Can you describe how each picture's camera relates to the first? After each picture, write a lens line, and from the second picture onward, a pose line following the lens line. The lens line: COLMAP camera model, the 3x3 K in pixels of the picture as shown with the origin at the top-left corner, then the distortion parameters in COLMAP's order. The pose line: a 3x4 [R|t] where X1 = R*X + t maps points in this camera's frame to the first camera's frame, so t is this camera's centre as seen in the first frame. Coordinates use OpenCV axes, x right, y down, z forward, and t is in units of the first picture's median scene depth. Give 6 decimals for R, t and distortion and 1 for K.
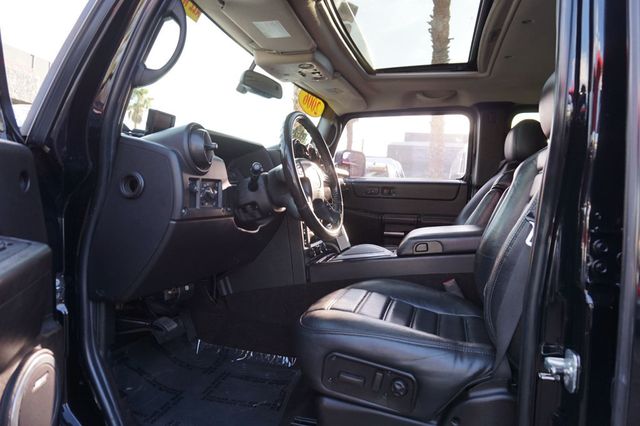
lens RADIAL K [[426.4, 0, 320.0], [0, 426.4, 212.3], [0, 0, 1]] dist [-0.075458, -0.004649]
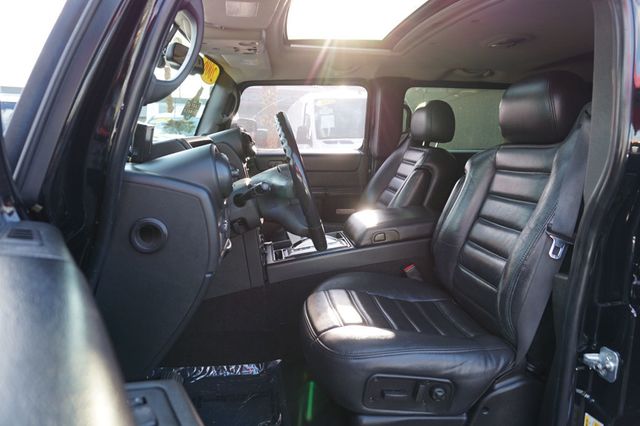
lens RADIAL K [[426.4, 0, 319.5], [0, 426.4, 210.5], [0, 0, 1]] dist [-0.075458, -0.004649]
pose [[0.915084, -0.088314, 0.393473, -0.365644], [0.036026, 0.989727, 0.138358, -0.160380], [-0.401650, -0.112434, 0.908865, 0.156281]]
